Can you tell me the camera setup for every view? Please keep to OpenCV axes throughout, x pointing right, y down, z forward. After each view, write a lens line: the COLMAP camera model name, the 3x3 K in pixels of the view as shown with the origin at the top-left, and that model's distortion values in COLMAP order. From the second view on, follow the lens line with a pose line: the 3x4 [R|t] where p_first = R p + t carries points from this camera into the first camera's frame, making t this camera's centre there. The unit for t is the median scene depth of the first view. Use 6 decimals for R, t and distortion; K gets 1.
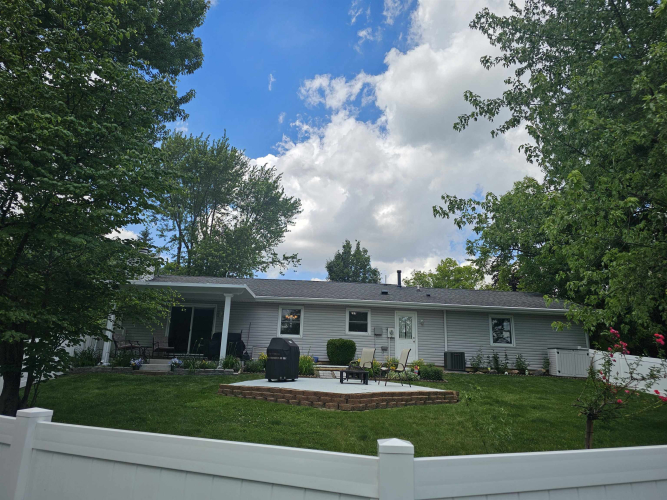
lens RADIAL K [[444.0, 0, 327.9], [0, 444.0, 252.8], [0, 0, 1]] dist [0.060740, -0.047860]
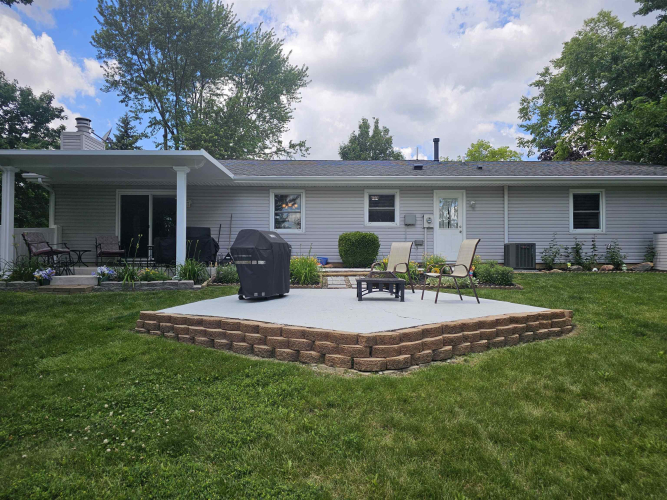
lens RADIAL K [[444.0, 0, 337.8], [0, 444.0, 254.8], [0, 0, 1]] dist [0.060740, -0.047860]
pose [[0.999156, -0.034169, -0.022786, 0.011487], [0.038423, 0.973657, 0.224755, 0.067335], [0.014506, -0.225441, 0.974149, 0.294413]]
